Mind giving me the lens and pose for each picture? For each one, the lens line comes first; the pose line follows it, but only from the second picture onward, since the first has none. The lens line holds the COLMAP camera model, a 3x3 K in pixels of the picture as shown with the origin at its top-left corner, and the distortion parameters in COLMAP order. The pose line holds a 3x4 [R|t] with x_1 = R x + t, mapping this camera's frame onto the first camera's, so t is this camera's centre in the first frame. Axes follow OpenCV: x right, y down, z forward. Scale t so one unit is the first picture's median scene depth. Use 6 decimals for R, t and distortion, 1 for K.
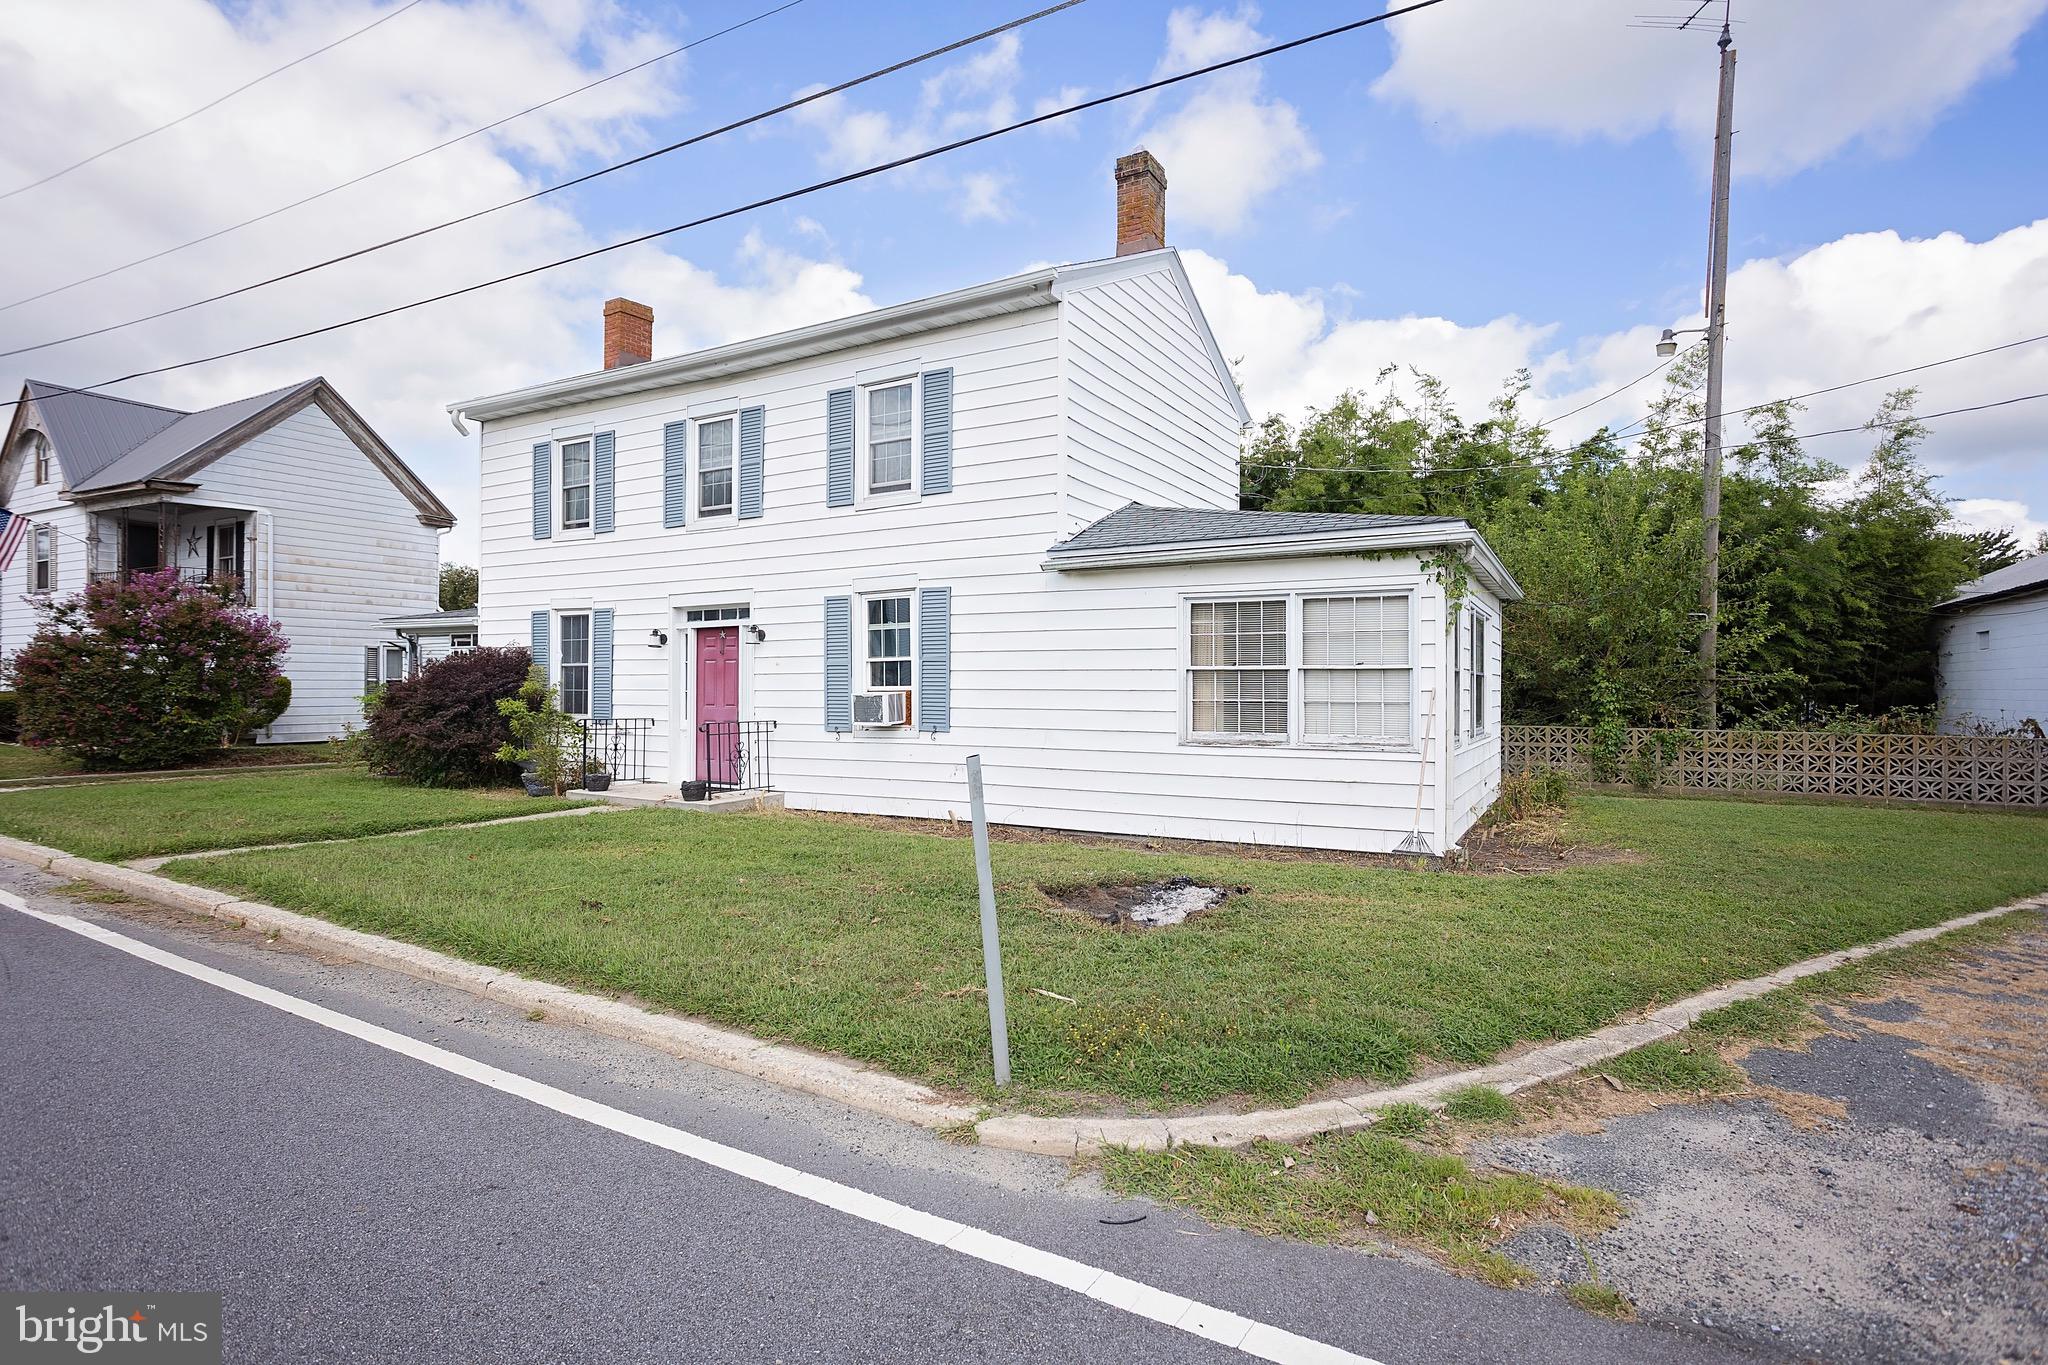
lens RADIAL K [[999.6, 0, 1006.7], [0, 999.6, 688.0], [0, 0, 1]] dist [-0.037025, 0.017297]
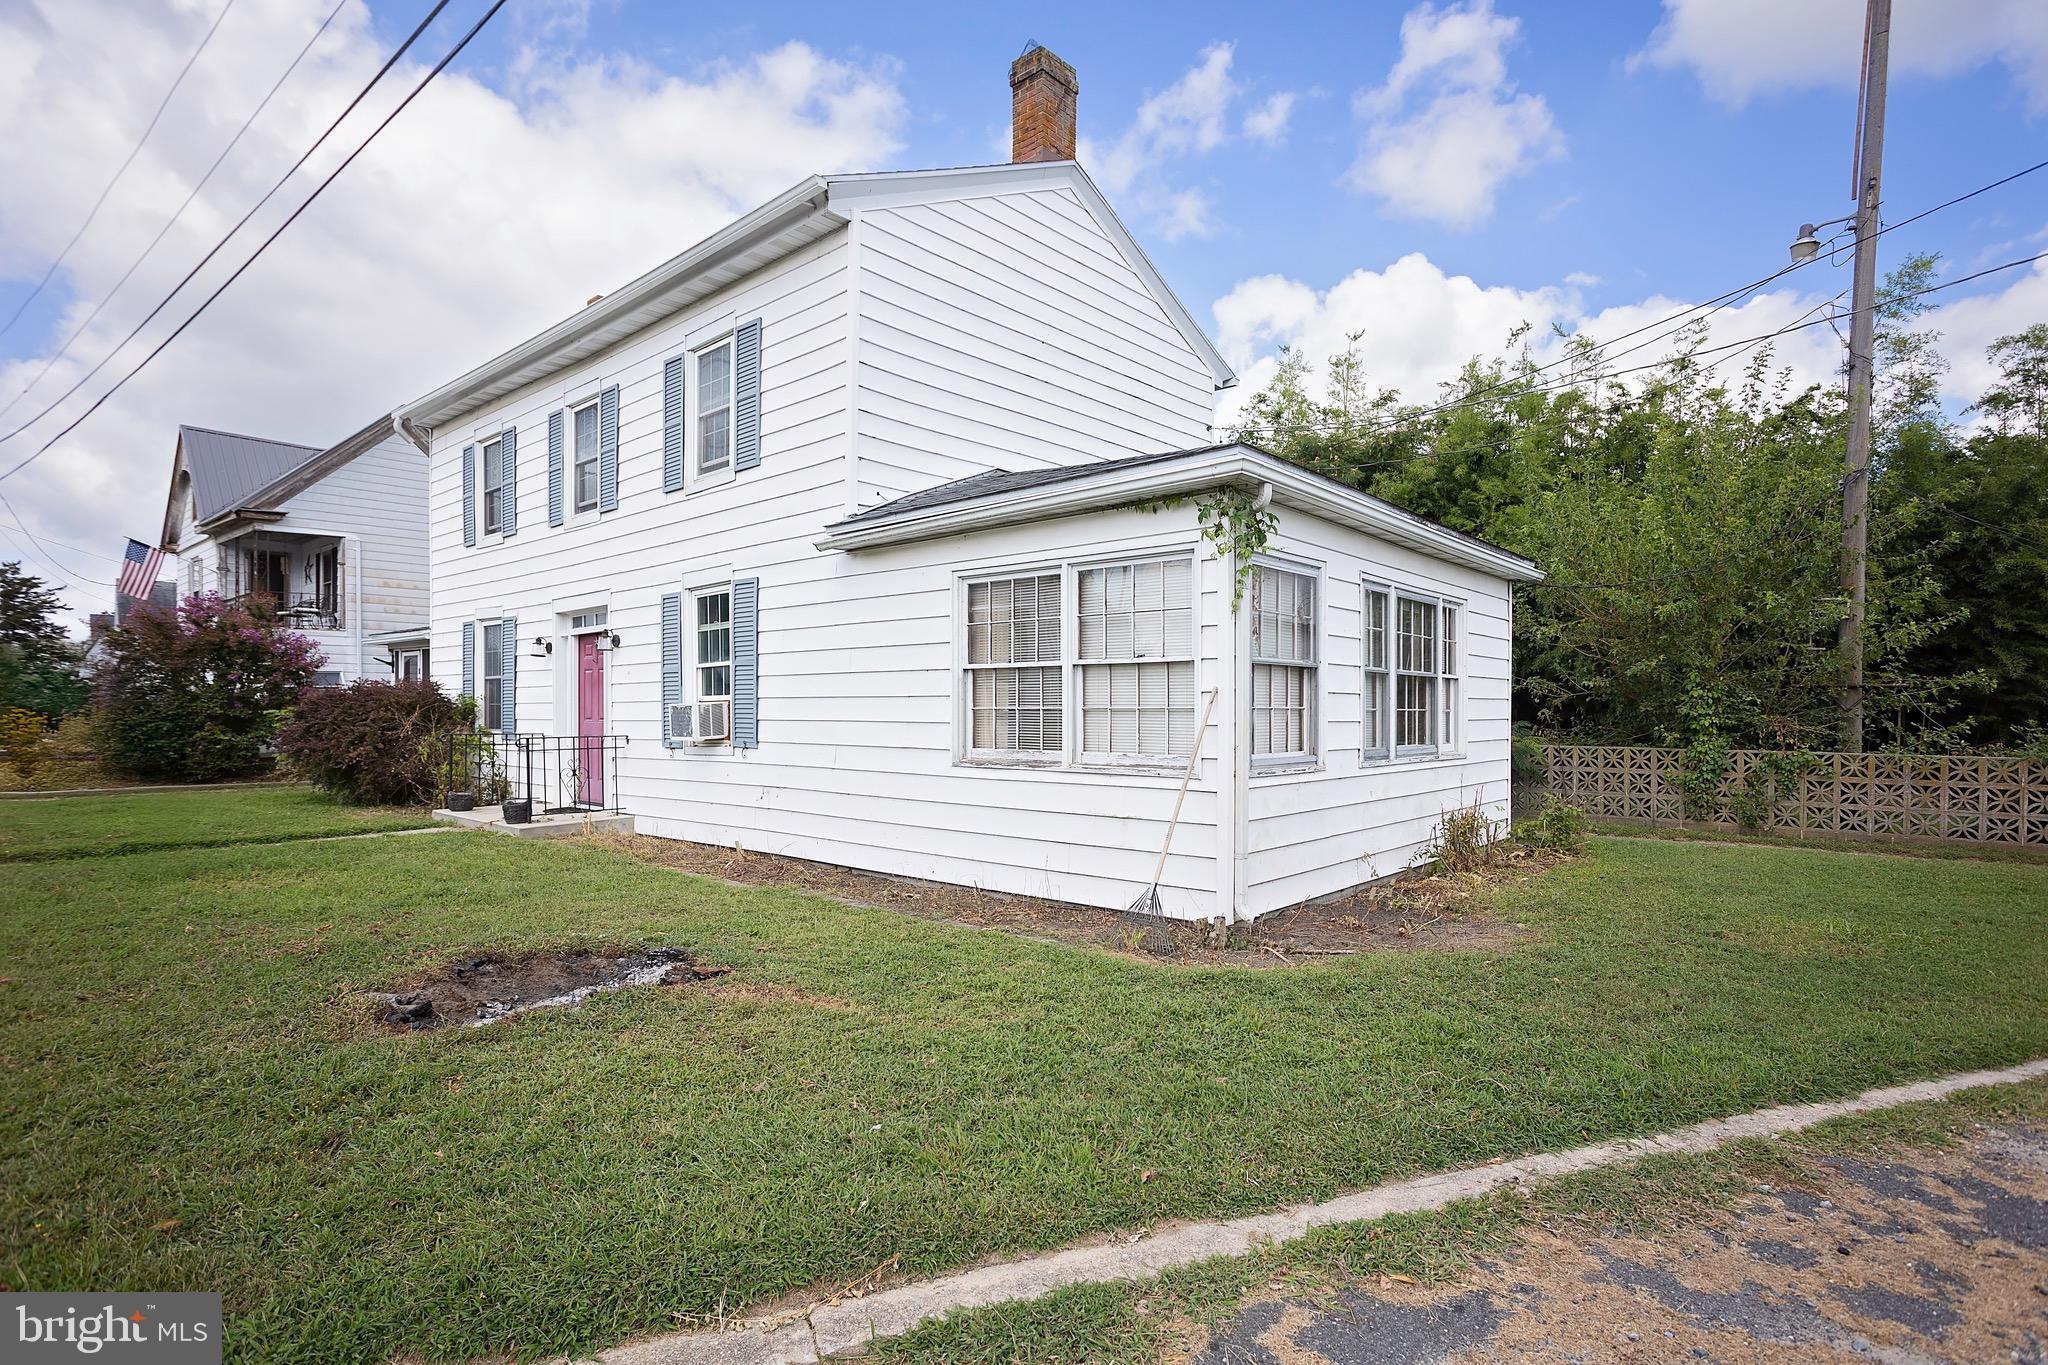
lens RADIAL K [[999.6, 0, 1055.7], [0, 999.6, 721.9], [0, 0, 1]] dist [-0.037025, 0.017297]
pose [[0.983611, -0.000006, -0.180306, 0.287435], [0.002113, 0.999932, 0.011491, 0.010339], [0.180294, -0.011683, 0.983543, 0.178560]]
